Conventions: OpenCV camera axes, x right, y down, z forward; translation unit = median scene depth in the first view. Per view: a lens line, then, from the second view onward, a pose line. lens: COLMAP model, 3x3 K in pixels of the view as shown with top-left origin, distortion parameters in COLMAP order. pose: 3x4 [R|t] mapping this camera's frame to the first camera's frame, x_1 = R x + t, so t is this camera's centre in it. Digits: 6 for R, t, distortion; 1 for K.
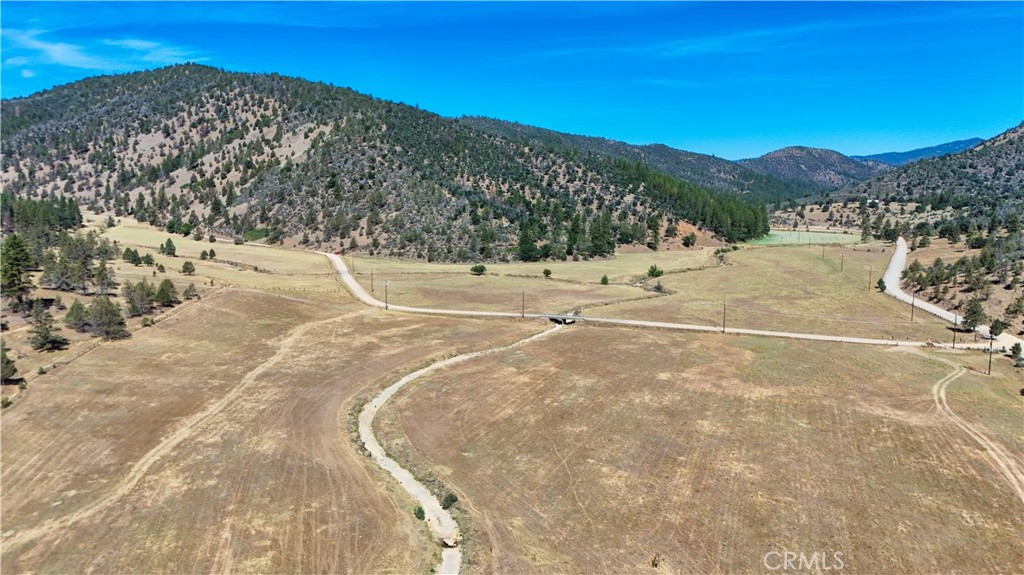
lens RADIAL K [[755.6, 0, 512.2], [0, 755.6, 272.9], [0, 0, 1]] dist [0.080808, -0.071223]
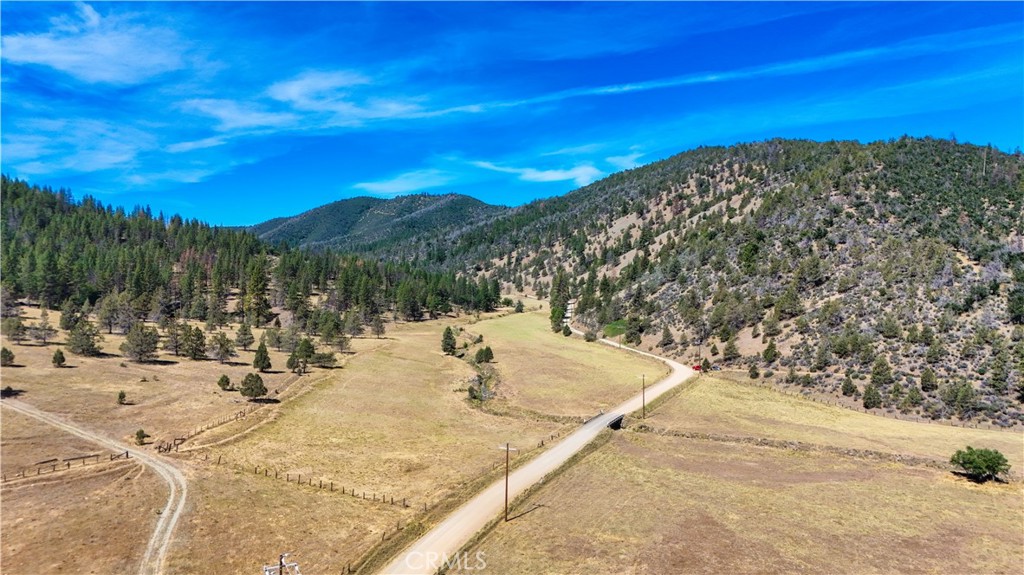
lens RADIAL K [[755.6, 0, 519.2], [0, 755.6, 293.3], [0, 0, 1]] dist [0.080808, -0.071223]
pose [[0.771922, 0.011955, -0.635605, 0.004434], [-0.075777, 0.994425, -0.073325, -0.015793], [0.631185, 0.104765, 0.768525, 0.275445]]
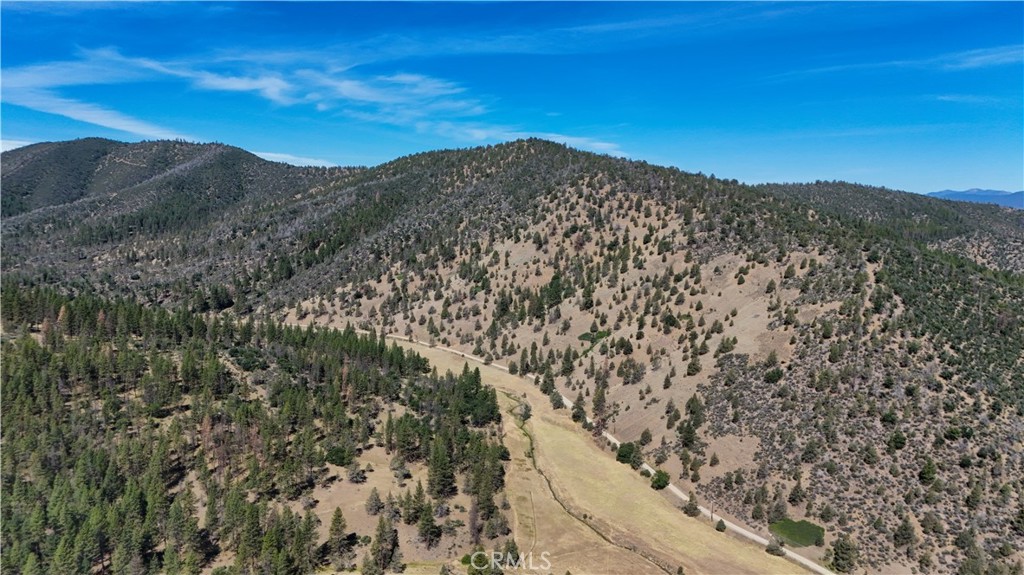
lens RADIAL K [[755.6, 0, 508.3], [0, 755.6, 286.1], [0, 0, 1]] dist [0.080808, -0.071223]
pose [[0.942558, 0.055596, -0.329383, -0.221961], [-0.060143, 0.998183, -0.003624, -0.147058], [0.328583, 0.023226, 0.944189, 0.190931]]
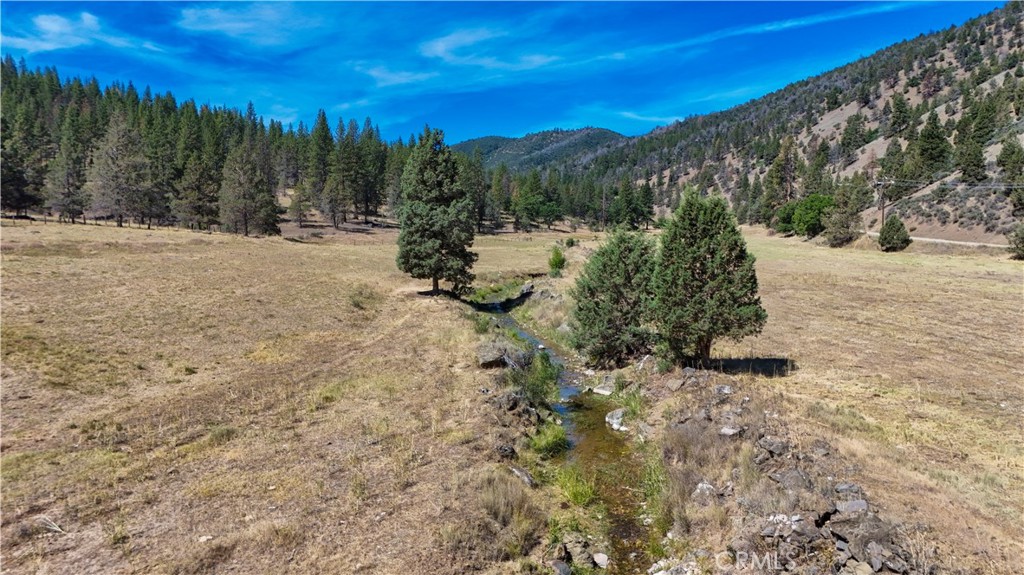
lens RADIAL K [[755.6, 0, 504.1], [0, 755.6, 255.1], [0, 0, 1]] dist [0.080808, -0.071223]
pose [[0.623139, 0.019214, -0.781875, -0.178275], [-0.090994, 0.994690, -0.048076, -0.009822], [0.776800, 0.101104, 0.621578, 0.484729]]
